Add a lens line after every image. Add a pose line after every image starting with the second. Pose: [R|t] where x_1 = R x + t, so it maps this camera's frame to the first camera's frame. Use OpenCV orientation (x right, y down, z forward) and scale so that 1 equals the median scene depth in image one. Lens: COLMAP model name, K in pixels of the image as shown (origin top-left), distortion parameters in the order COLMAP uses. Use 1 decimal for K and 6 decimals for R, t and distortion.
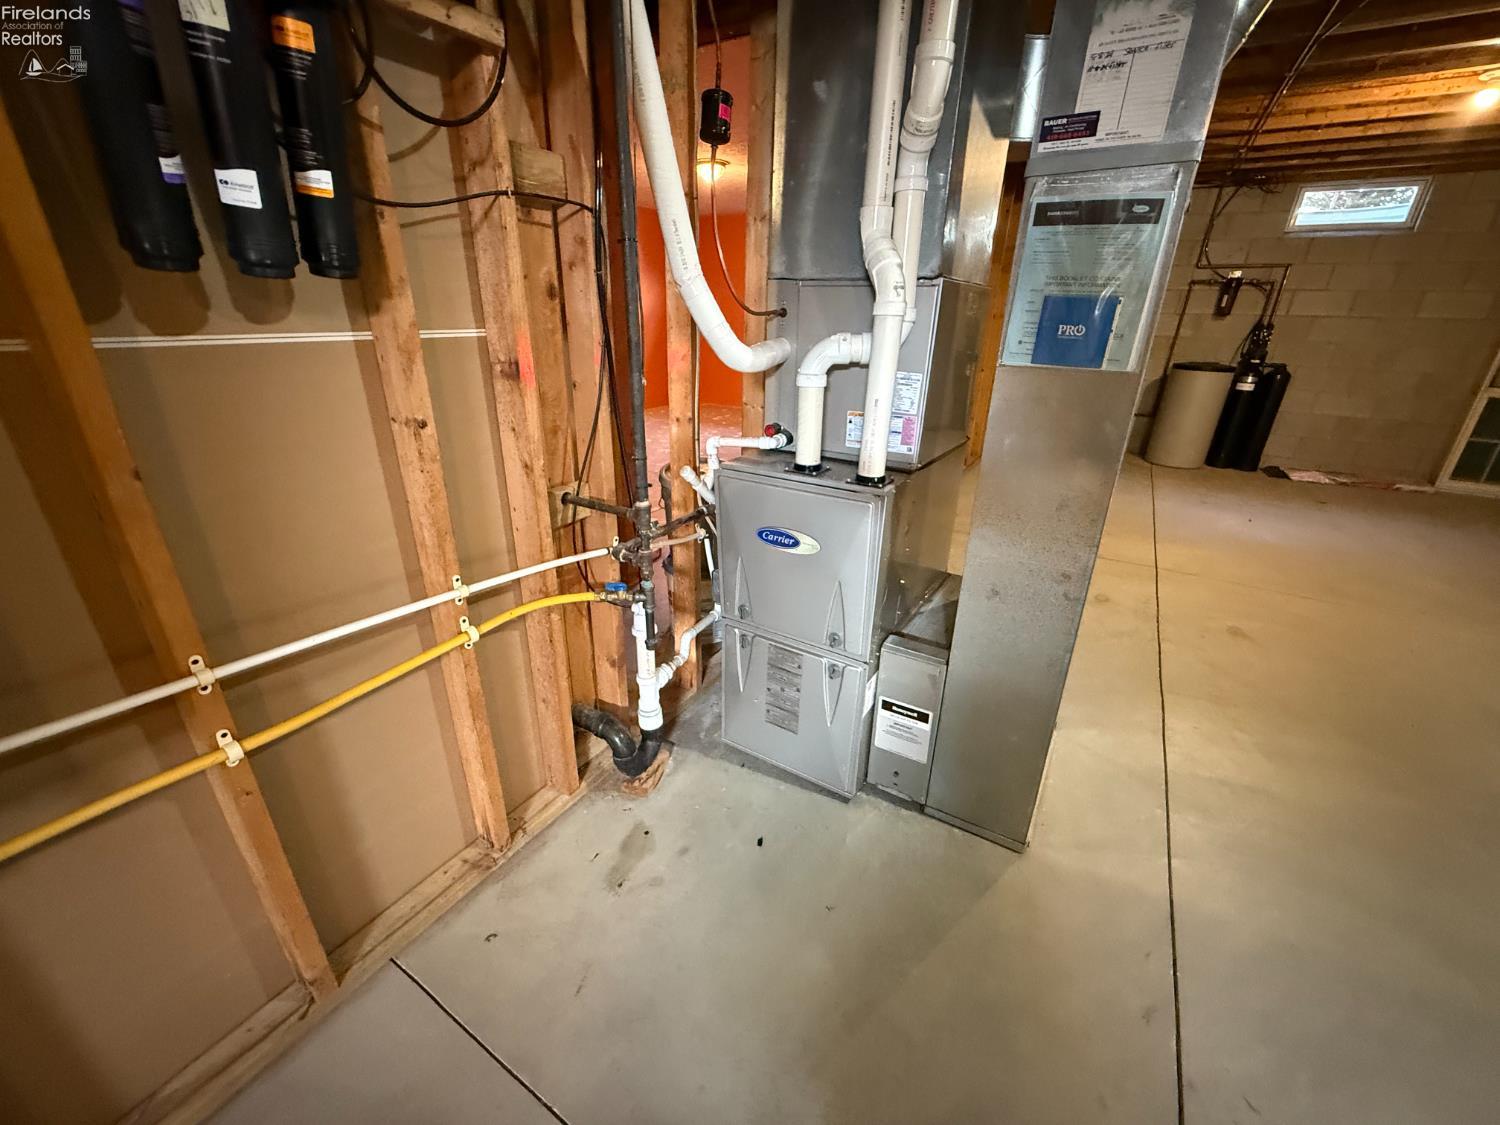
lens RADIAL K [[593.5, 0, 739.1], [0, 593.5, 558.4], [0, 0, 1]] dist [-0.001538, 0.000755]
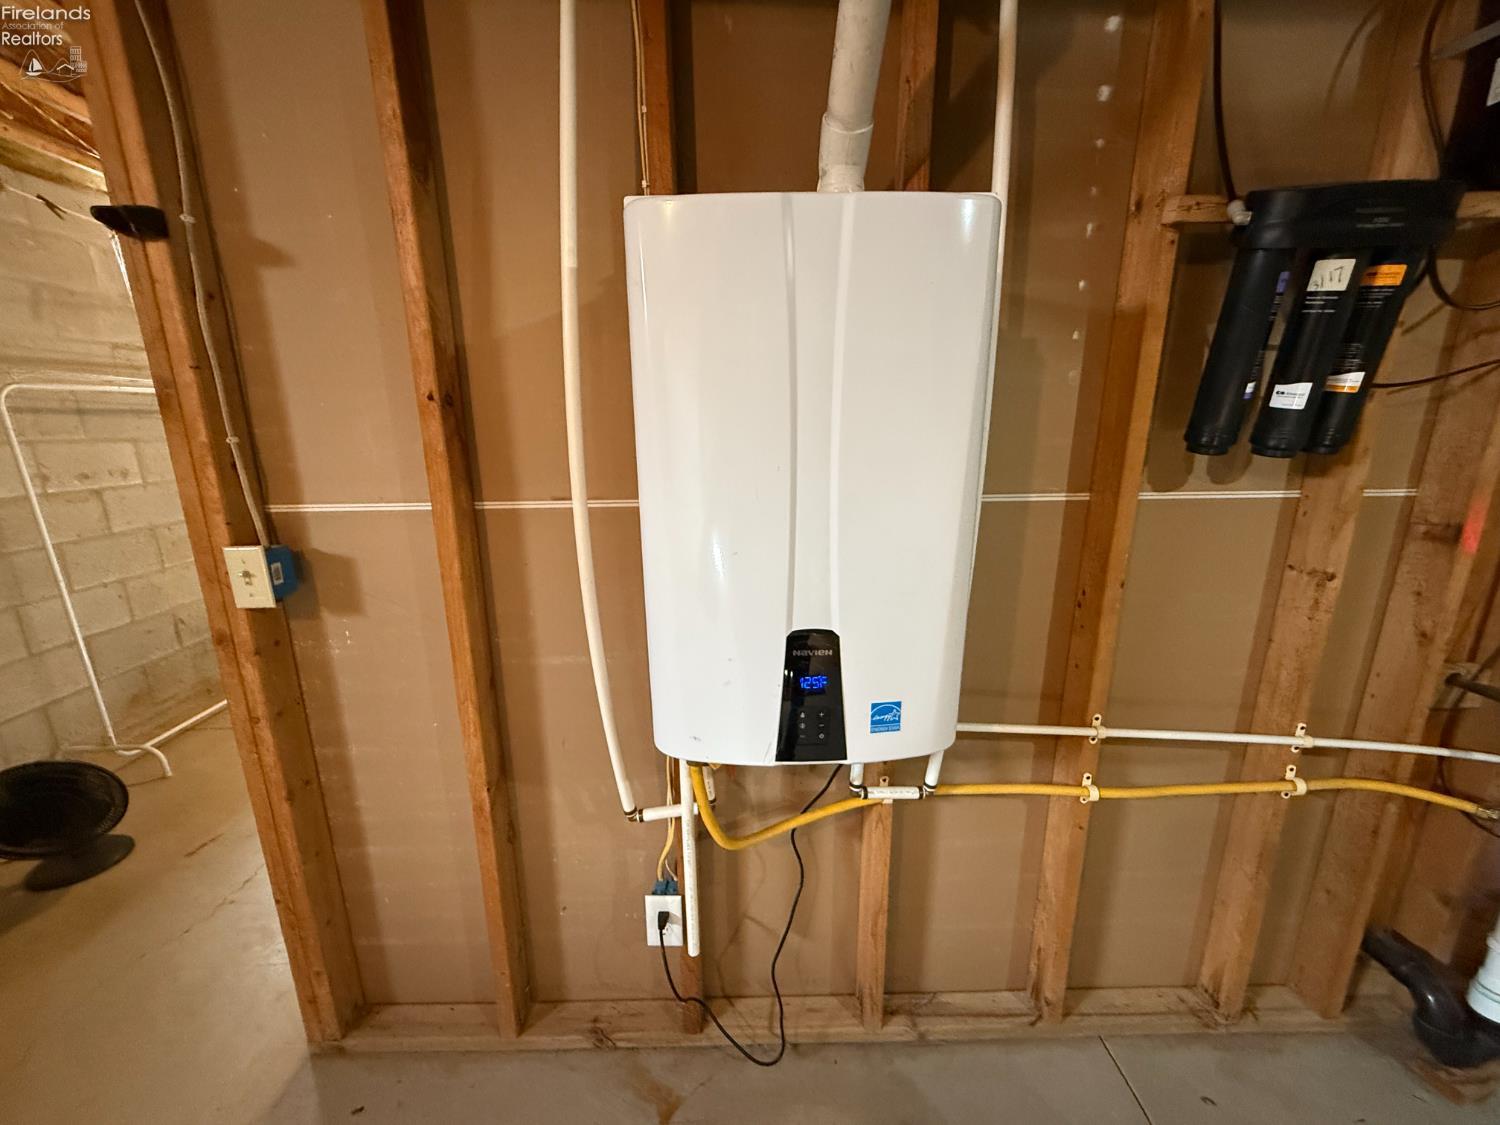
lens RADIAL K [[593.5, 0, 749.0], [0, 593.5, 569.1], [0, 0, 1]] dist [-0.001538, 0.000755]
pose [[0.542036, 0.171215, -0.822729, -0.204840], [-0.304974, 0.952357, -0.002734, 0.067949], [0.783063, 0.252392, 0.568428, -0.356155]]
